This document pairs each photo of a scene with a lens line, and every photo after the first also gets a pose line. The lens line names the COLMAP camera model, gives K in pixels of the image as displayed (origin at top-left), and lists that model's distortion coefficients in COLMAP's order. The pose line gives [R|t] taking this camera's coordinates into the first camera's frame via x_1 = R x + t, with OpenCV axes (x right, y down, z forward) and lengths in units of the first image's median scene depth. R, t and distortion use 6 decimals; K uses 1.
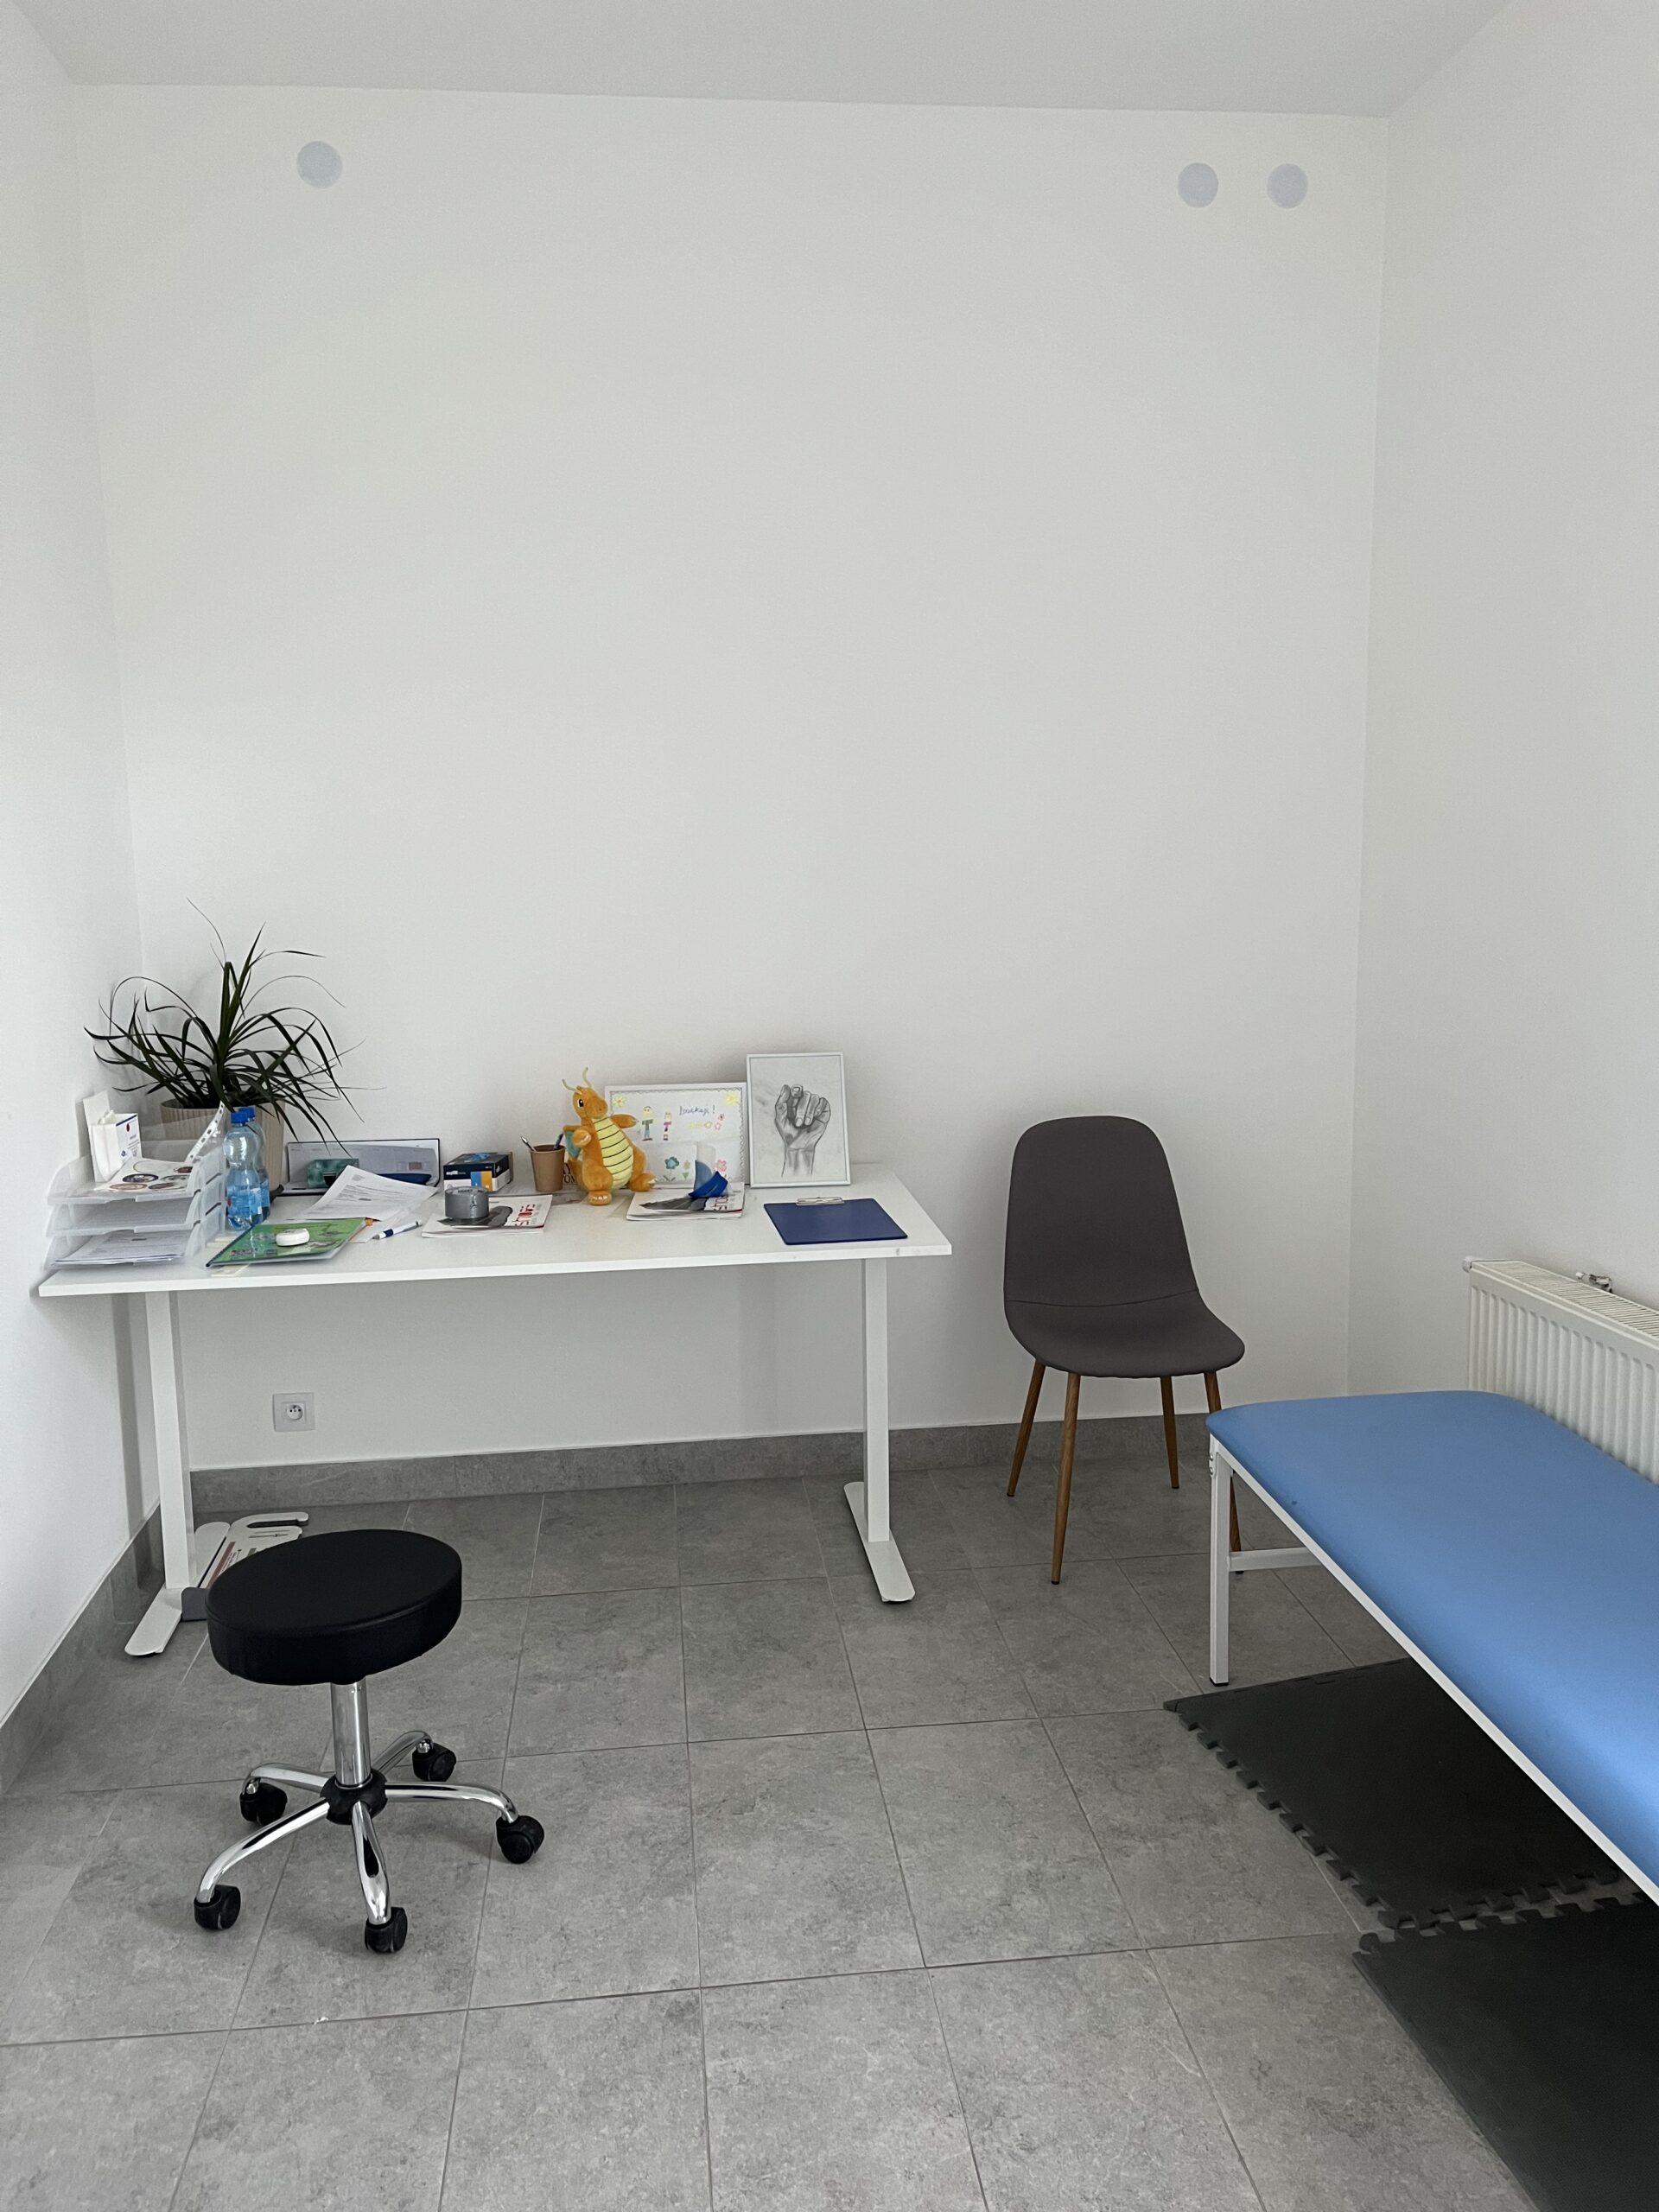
lens RADIAL K [[1675.1, 0, 828.1], [0, 1675.1, 1105.7], [0, 0, 1]] dist [0.070385, -0.083257]
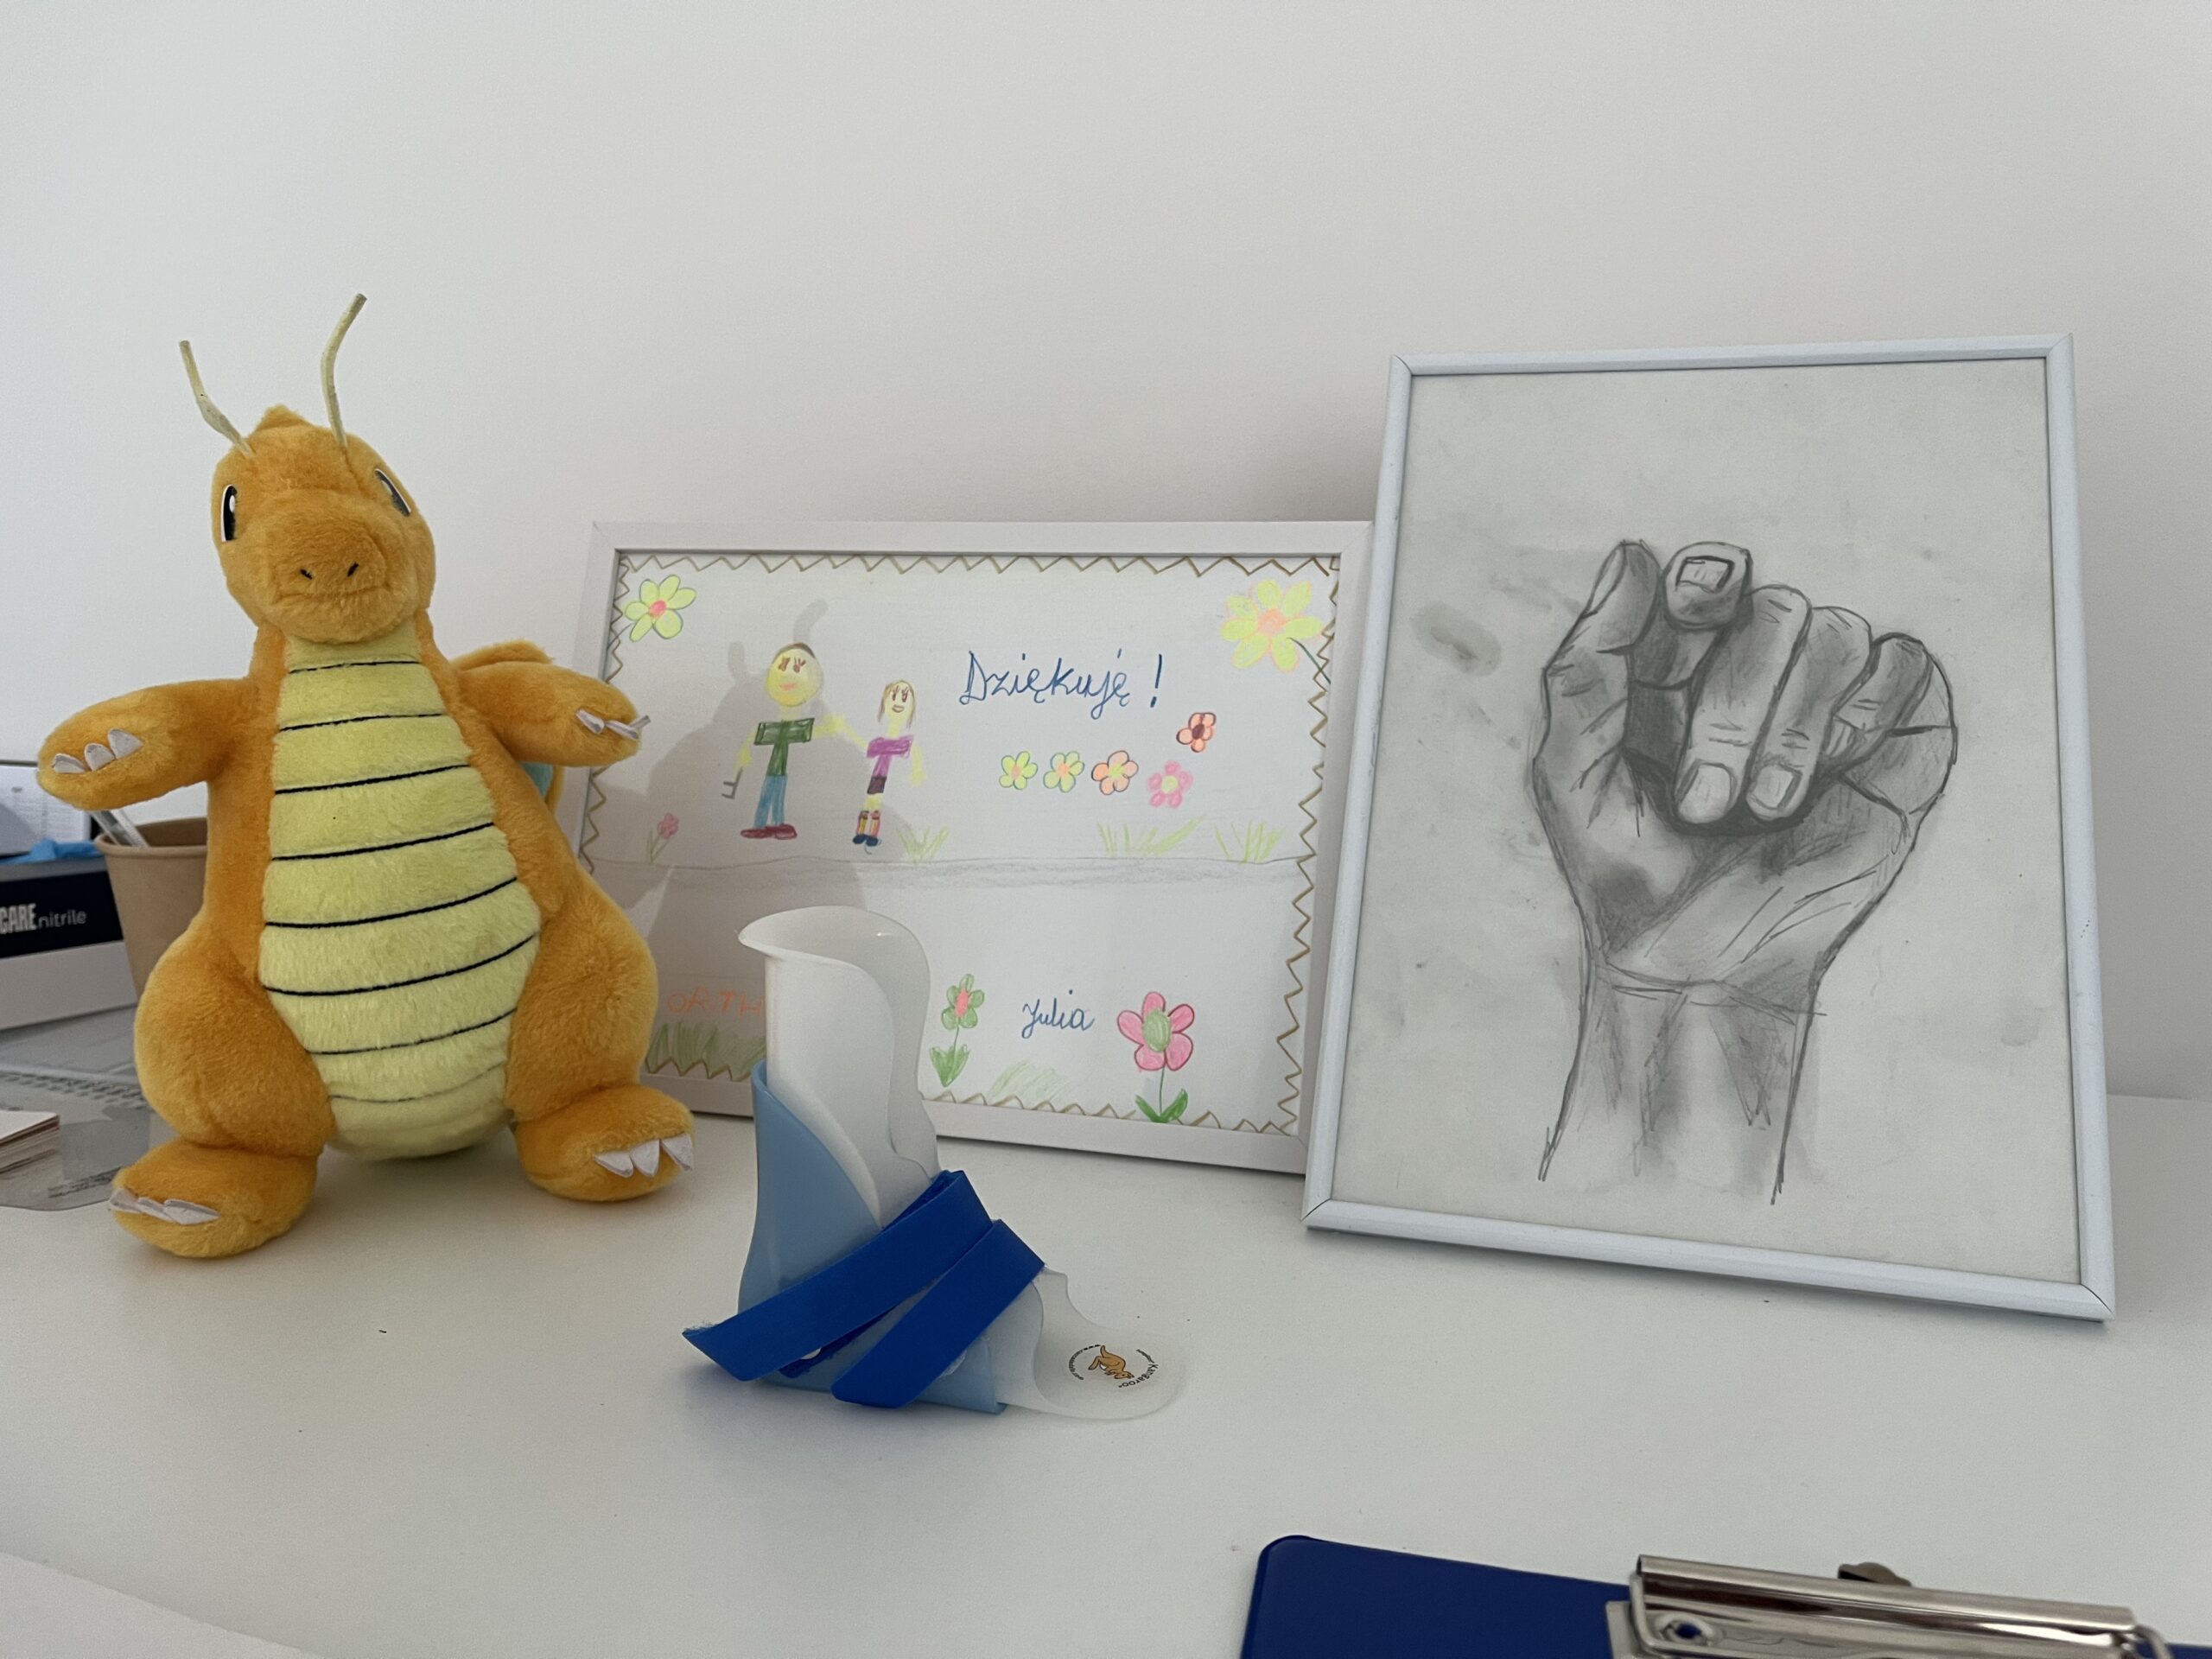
lens RADIAL K [[1675.1, 0, 1103.5], [0, 1675.1, 831.5], [0, 0, 1]] dist [0.070385, -0.083257]
pose [[0.935257, 0.074983, -0.345937, -0.015335], [-0.064867, 0.997062, 0.040745, 0.010551], [0.347975, -0.015667, 0.937373, 0.847501]]
